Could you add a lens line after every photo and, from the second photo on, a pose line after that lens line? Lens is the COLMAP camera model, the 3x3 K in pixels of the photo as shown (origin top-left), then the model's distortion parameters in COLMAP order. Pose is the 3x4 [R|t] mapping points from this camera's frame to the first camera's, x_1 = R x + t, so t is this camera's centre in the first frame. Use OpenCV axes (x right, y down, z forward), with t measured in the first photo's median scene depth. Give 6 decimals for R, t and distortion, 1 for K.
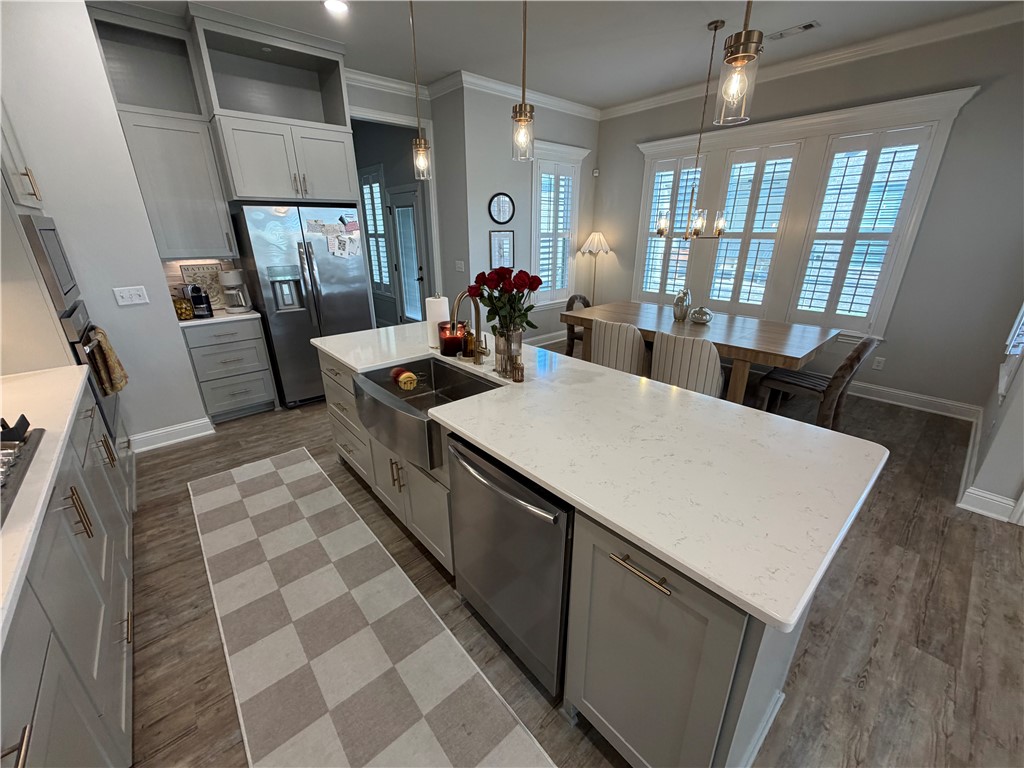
lens RADIAL K [[407.3, 0, 509.2], [0, 407.3, 384.5], [0, 0, 1]] dist [-0.000286, 0.000316]
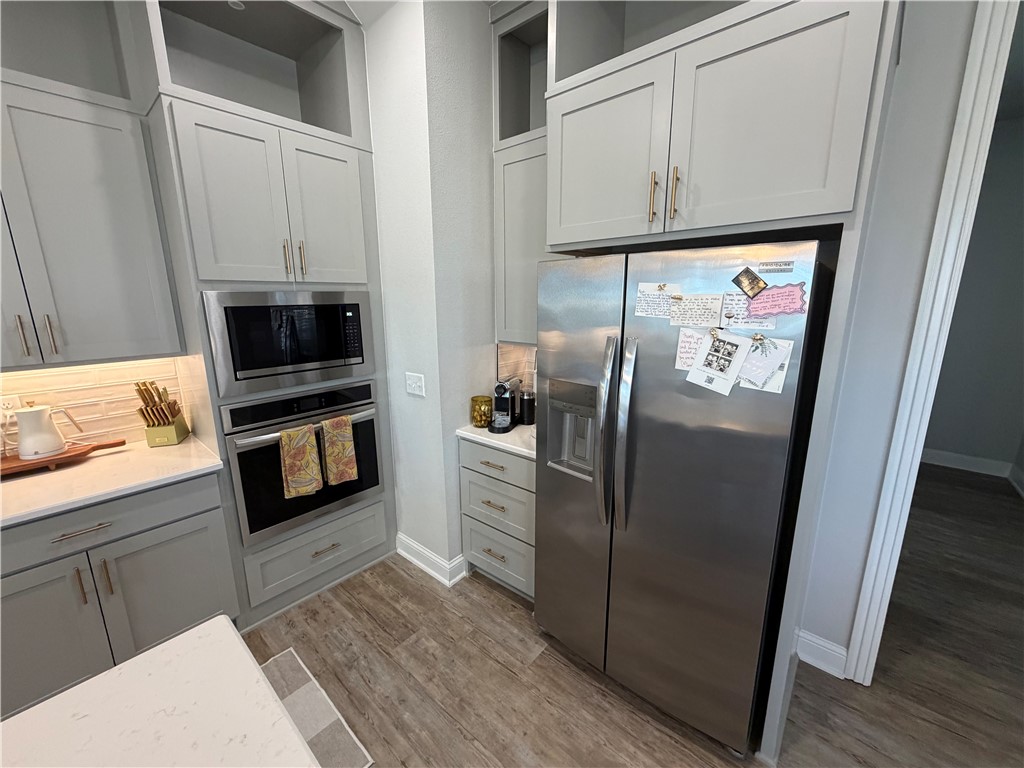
lens RADIAL K [[407.3, 0, 509.2], [0, 407.3, 384.5], [0, 0, 1]] dist [-0.000286, 0.000316]
pose [[0.138763, 0.211849, -0.967401, -0.105805], [-0.347711, 0.925083, 0.152706, -0.299124], [0.927277, 0.315186, 0.202029, 0.753856]]
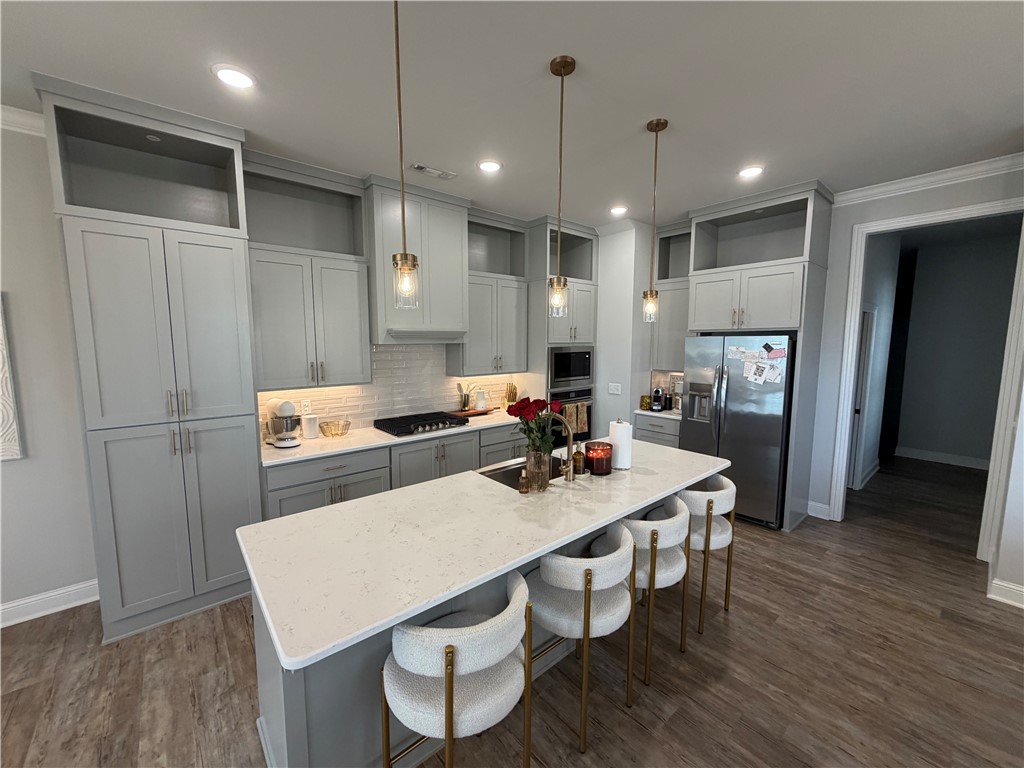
lens RADIAL K [[407.3, 0, 509.2], [0, 407.3, 384.5], [0, 0, 1]] dist [-0.000286, 0.000316]
pose [[-0.016281, 0.113670, -0.993385, 0.558920], [-0.353379, 0.928744, 0.112065, -0.200826], [0.935339, 0.352866, 0.025048, 0.406785]]
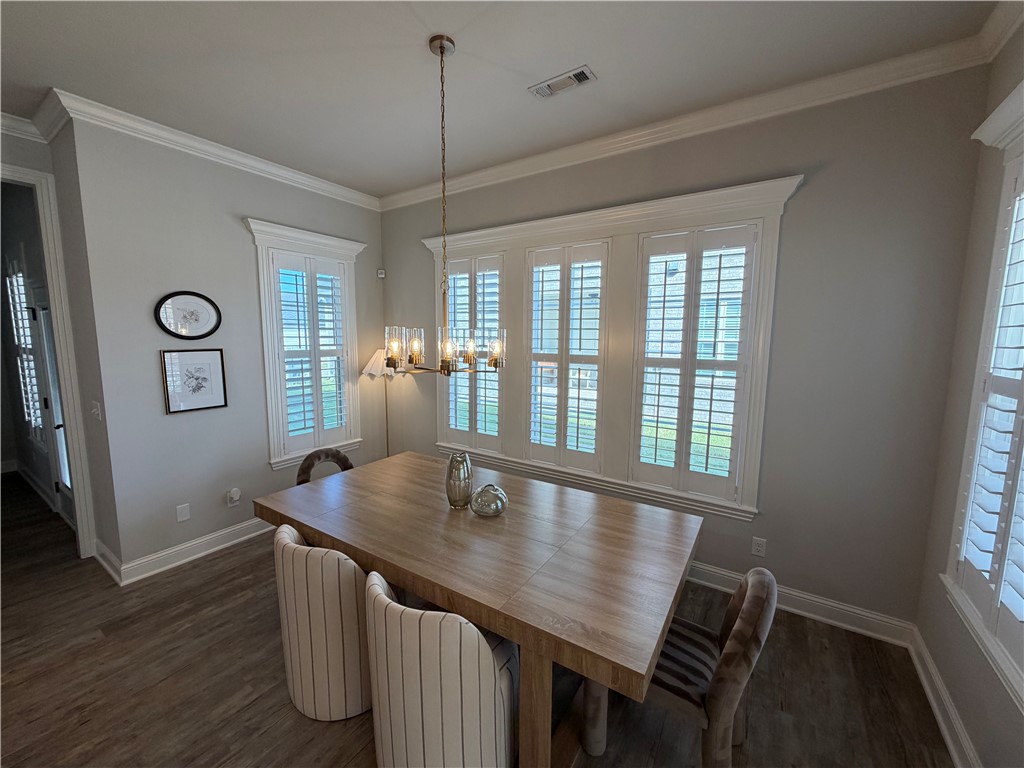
lens RADIAL K [[407.3, 0, 509.2], [0, 407.3, 384.5], [0, 0, 1]] dist [-0.000286, 0.000316]
pose [[0.964195, -0.021008, 0.264362, 0.351147], [0.083575, 0.970132, -0.227726, -0.193818], [-0.251682, 0.241666, 0.937152, 0.424104]]
